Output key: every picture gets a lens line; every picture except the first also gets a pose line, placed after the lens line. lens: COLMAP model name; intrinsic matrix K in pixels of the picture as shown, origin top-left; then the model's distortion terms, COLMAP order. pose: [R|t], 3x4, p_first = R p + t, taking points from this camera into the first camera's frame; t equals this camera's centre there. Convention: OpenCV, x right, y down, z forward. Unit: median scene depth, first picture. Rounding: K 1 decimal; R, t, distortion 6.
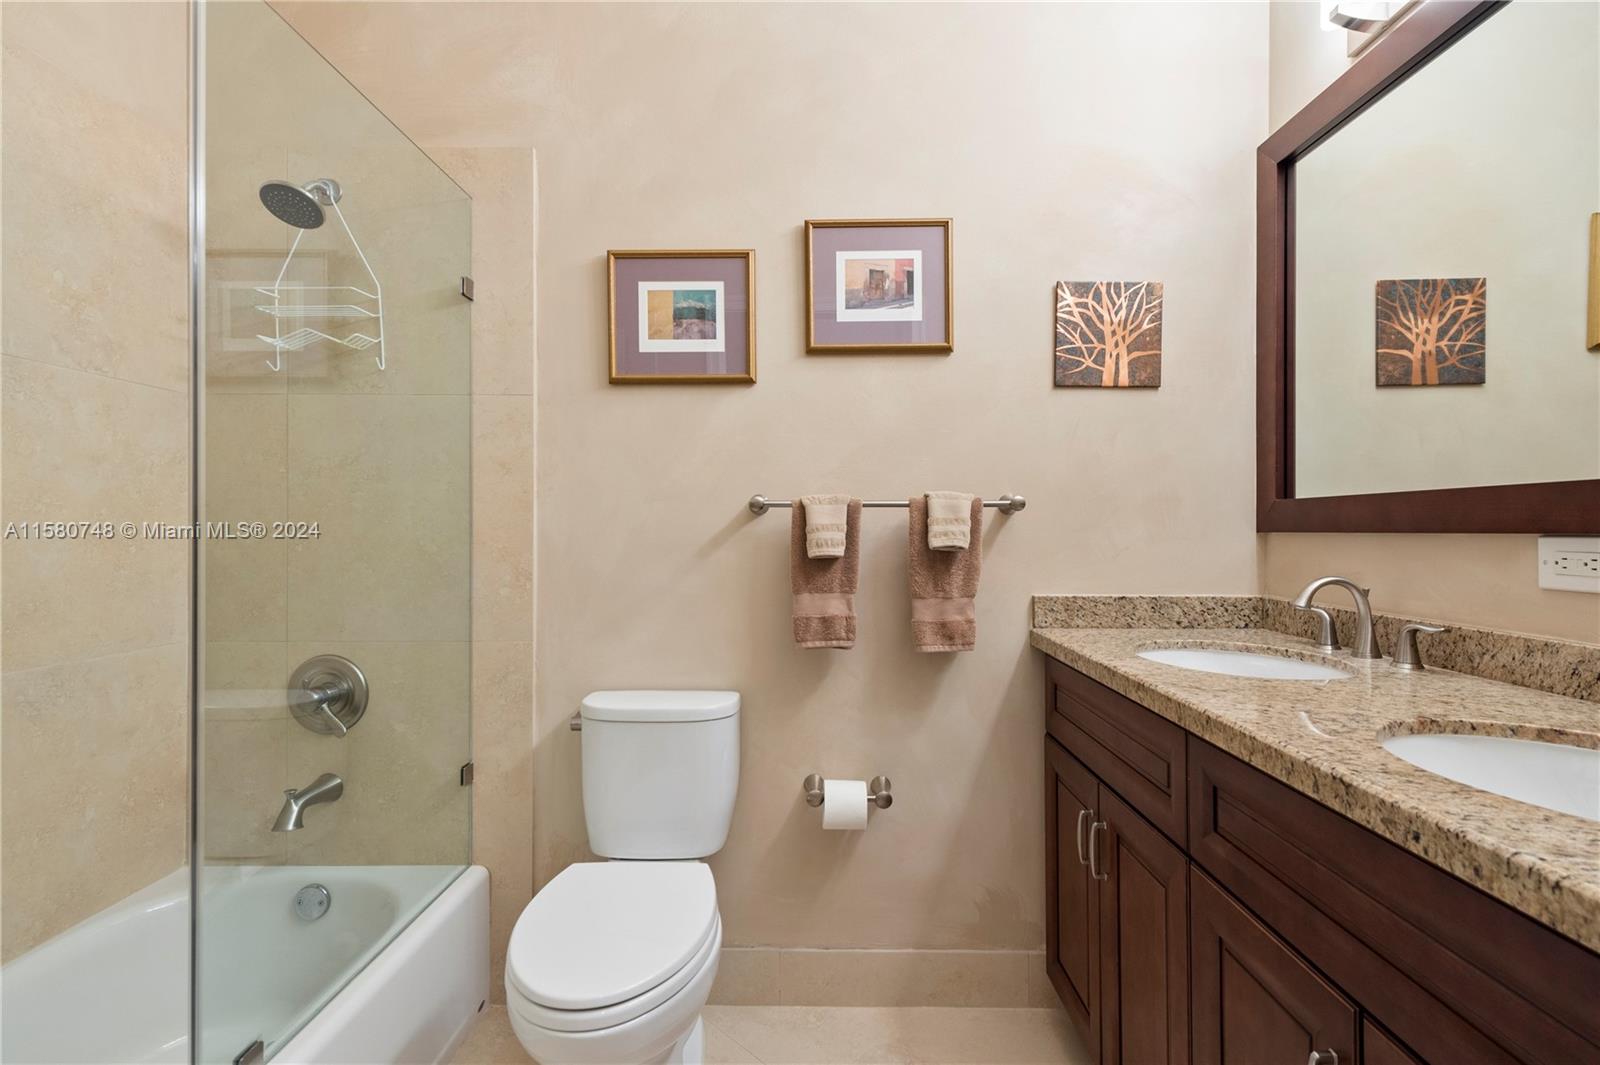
lens RADIAL K [[762.0, 0, 805.2], [0, 762.0, 532.4], [0, 0, 1]] dist [0.021850, -0.008481]
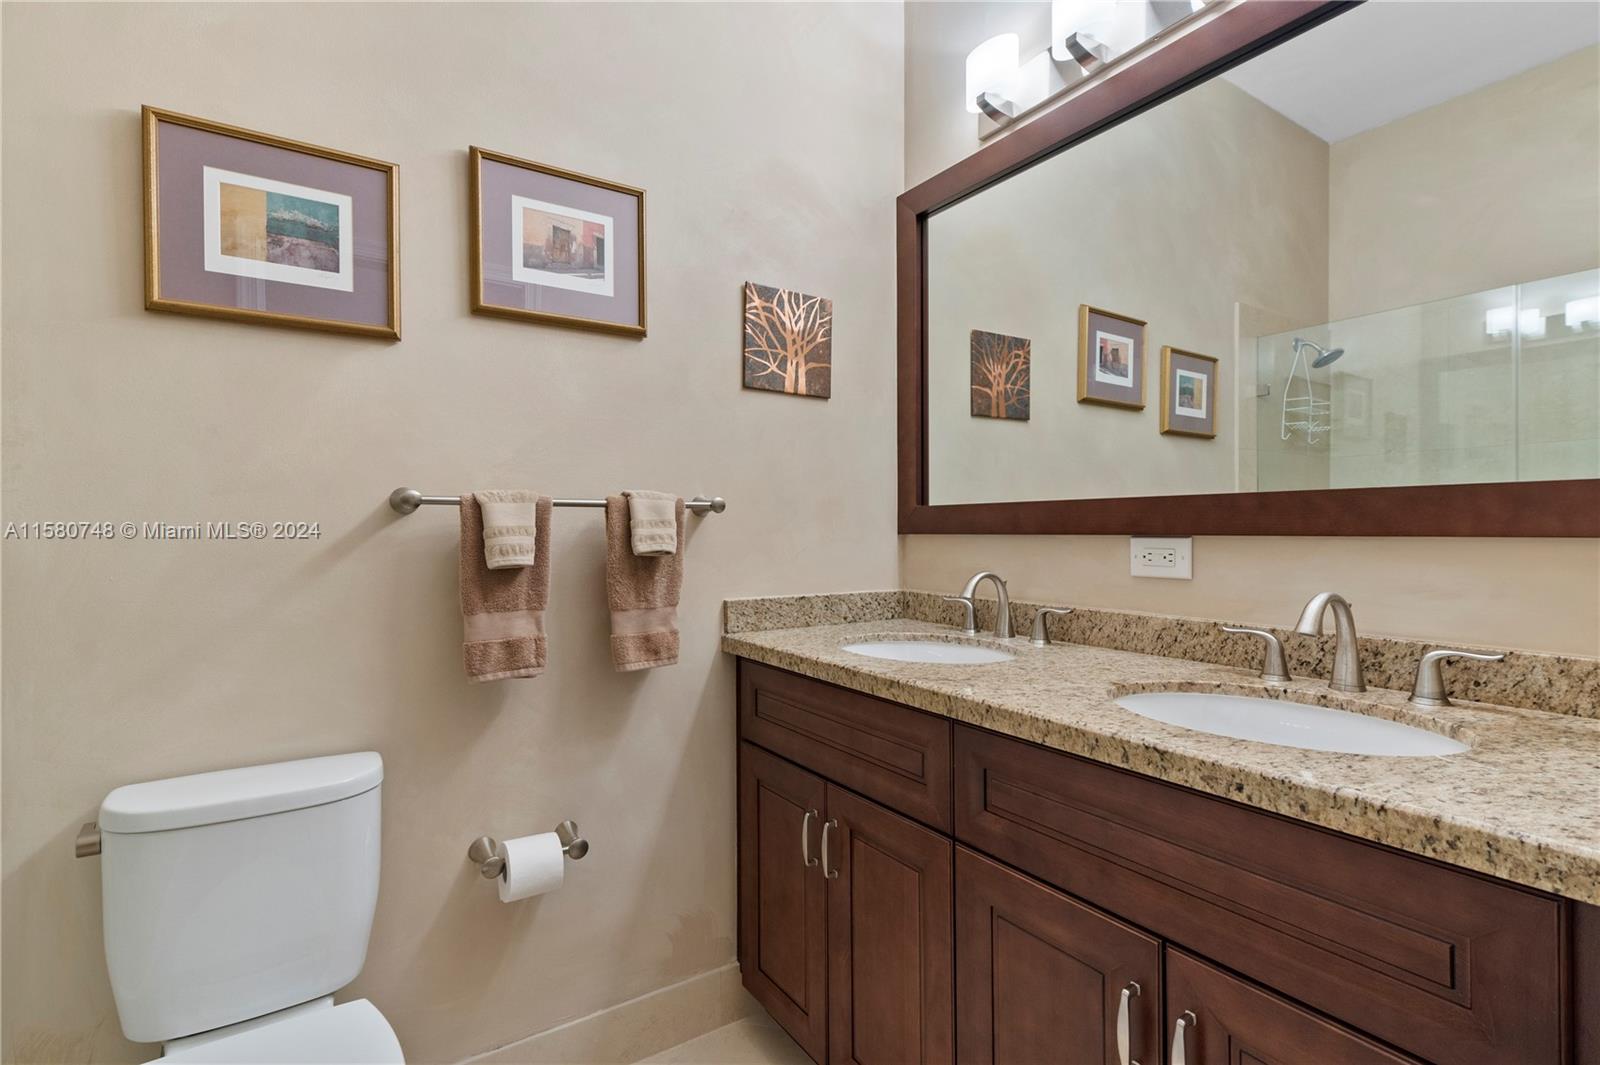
lens RADIAL K [[762.0, 0, 805.6], [0, 762.0, 531.8], [0, 0, 1]] dist [0.021850, -0.008481]
pose [[0.824778, -0.002534, 0.565450, -0.168422], [0.003430, 0.999994, -0.000522, -0.003562], [-0.565446, 0.002370, 0.824782, 0.143958]]
